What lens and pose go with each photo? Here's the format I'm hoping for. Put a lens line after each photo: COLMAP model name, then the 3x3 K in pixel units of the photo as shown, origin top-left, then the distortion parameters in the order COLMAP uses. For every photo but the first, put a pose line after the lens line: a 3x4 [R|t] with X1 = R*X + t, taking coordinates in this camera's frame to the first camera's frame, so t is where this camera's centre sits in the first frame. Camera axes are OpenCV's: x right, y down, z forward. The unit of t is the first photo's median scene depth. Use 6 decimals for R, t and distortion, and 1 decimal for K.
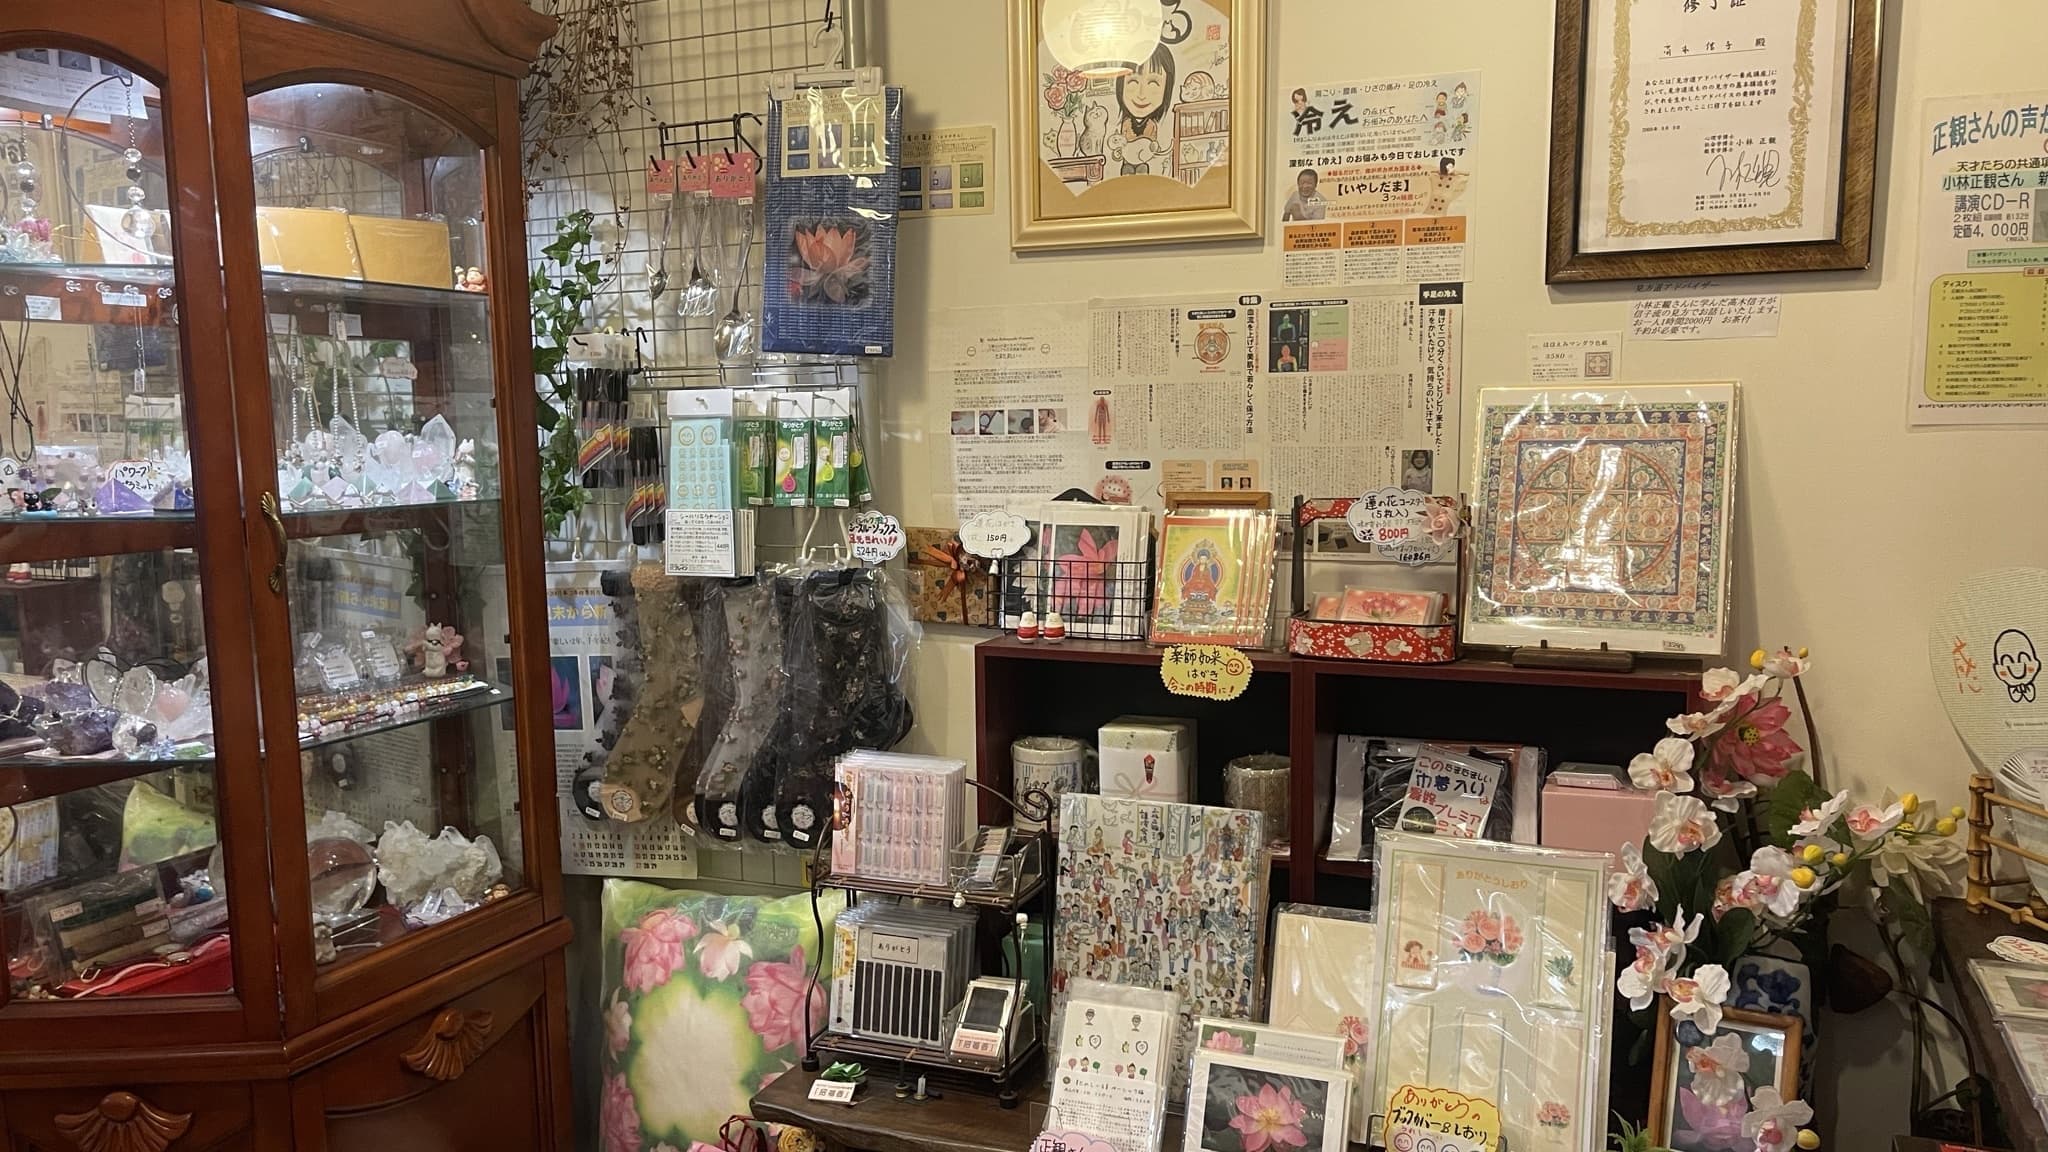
lens RADIAL K [[1554.2, 0, 1021.8], [0, 1554.2, 625.8], [0, 0, 1]] dist [0.062437, -0.090247]
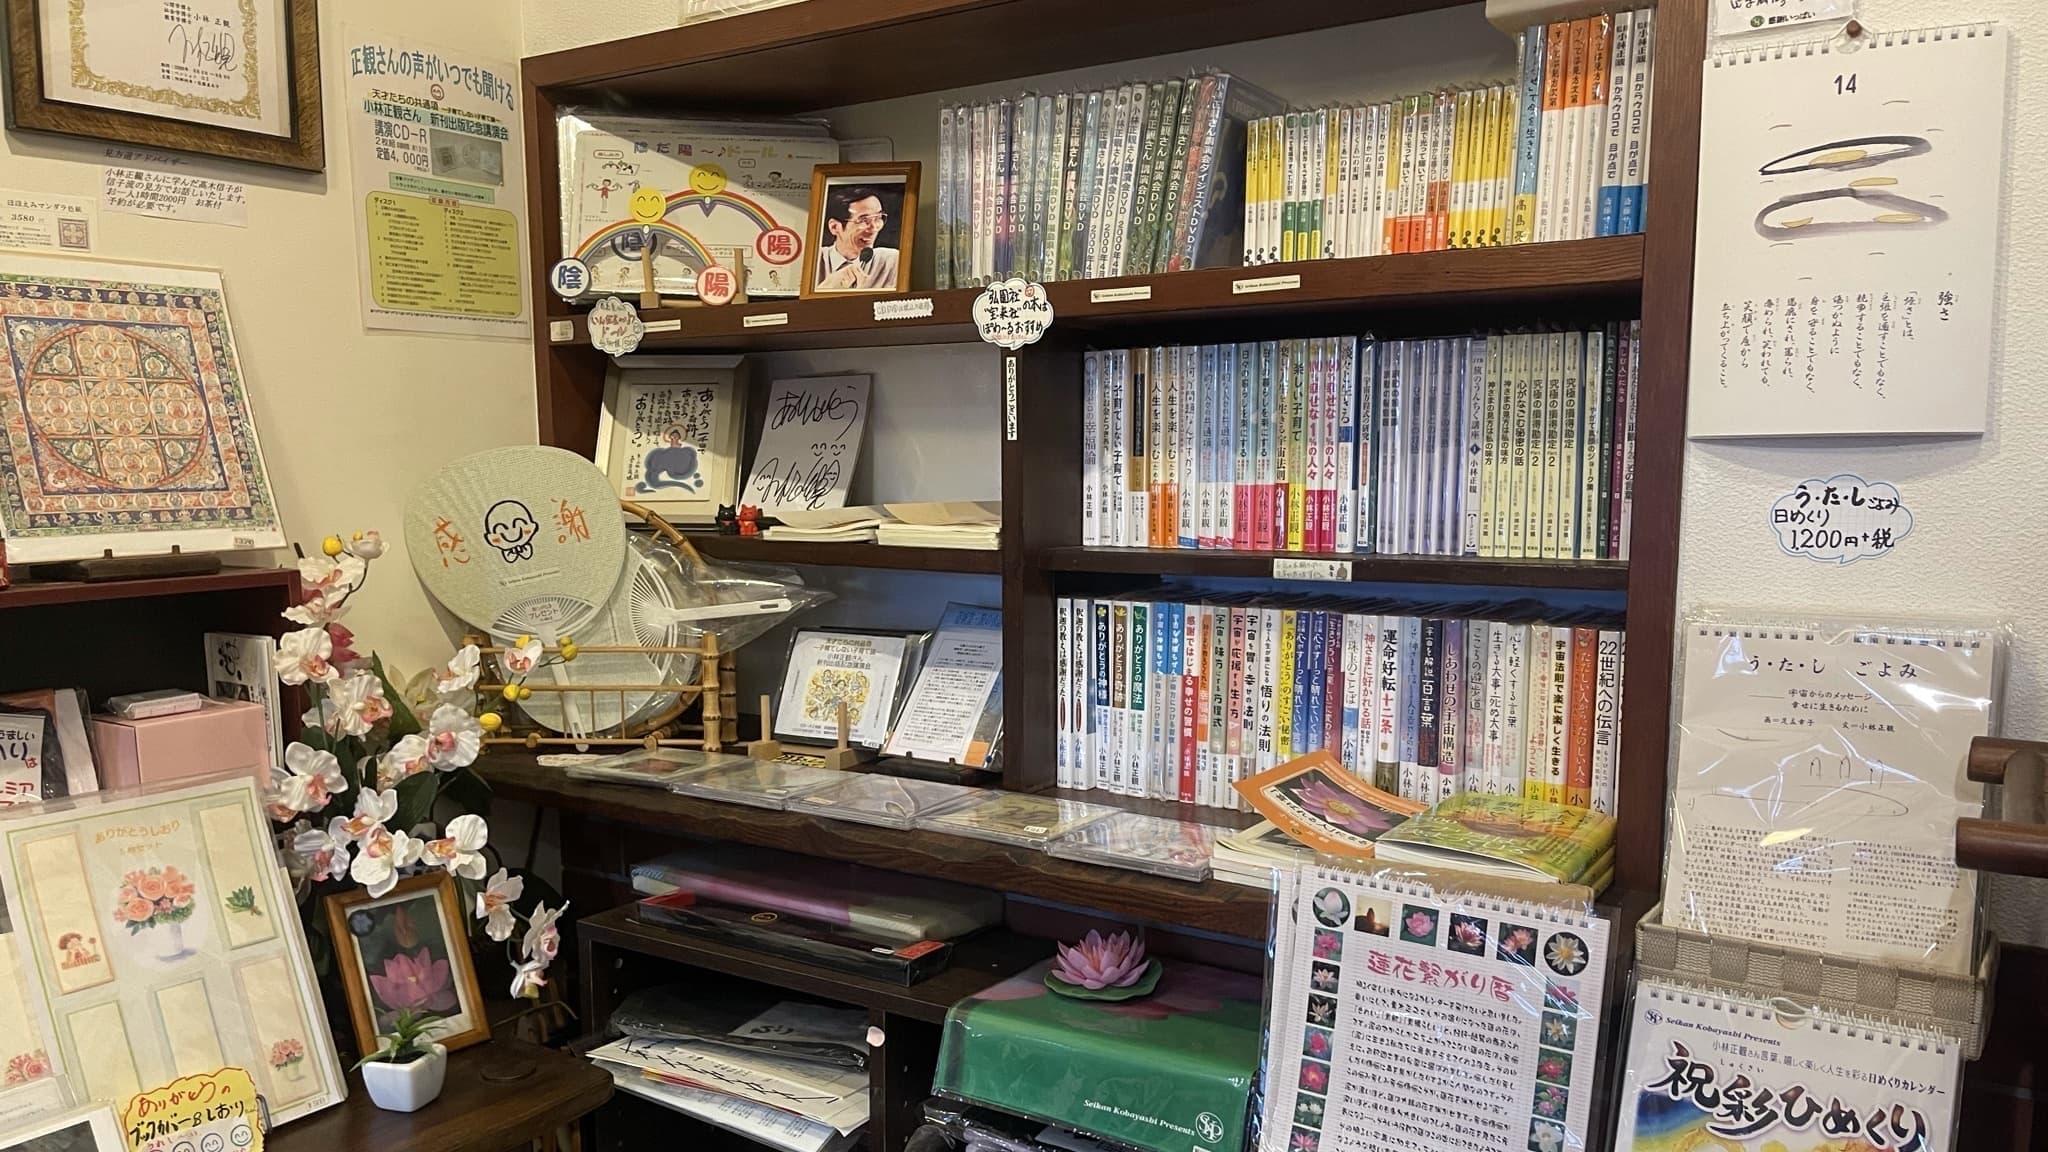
lens RADIAL K [[1554.2, 0, 1030.8], [0, 1554.2, 656.8], [0, 0, 1]] dist [0.062437, -0.090247]
pose [[0.175270, -0.116895, 0.977556, -0.433481], [0.136353, 0.986239, 0.093487, 0.057044], [-0.975032, 0.116907, 0.188797, 0.368308]]
